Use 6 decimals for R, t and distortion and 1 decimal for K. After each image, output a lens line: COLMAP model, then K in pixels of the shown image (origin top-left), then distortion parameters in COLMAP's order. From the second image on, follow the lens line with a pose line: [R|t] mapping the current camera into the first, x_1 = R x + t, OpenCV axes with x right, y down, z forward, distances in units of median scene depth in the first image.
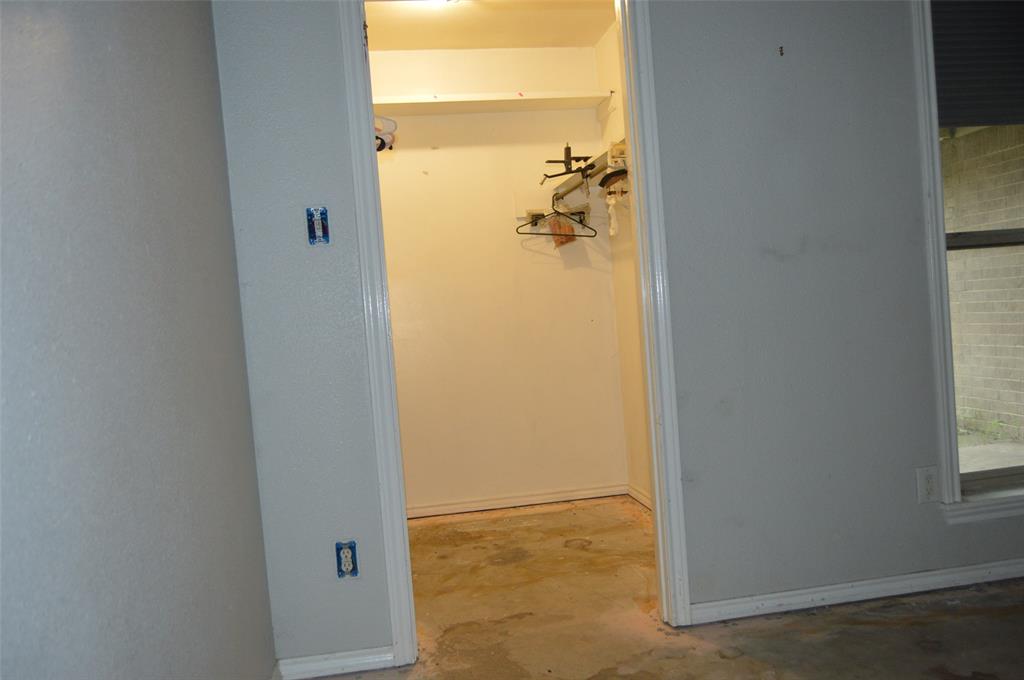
lens RADIAL K [[820.8, 0, 512.1], [0, 820.8, 339.3], [0, 0, 1]] dist [-0.013305, -0.003787]
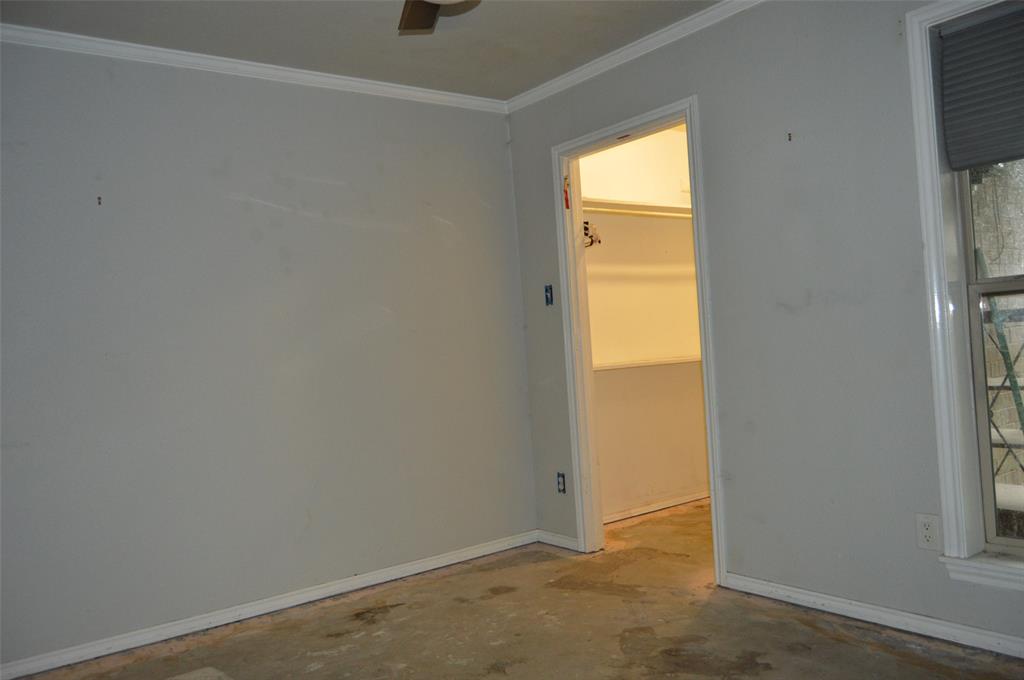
lens RADIAL K [[820.8, 0, 511.3], [0, 820.8, 339.3], [0, 0, 1]] dist [-0.013305, -0.003787]
pose [[0.468490, 0.038820, -0.882615, 1.211667], [-0.002734, 0.999093, 0.042492, -0.108004], [0.883464, -0.017494, 0.468172, 0.077657]]
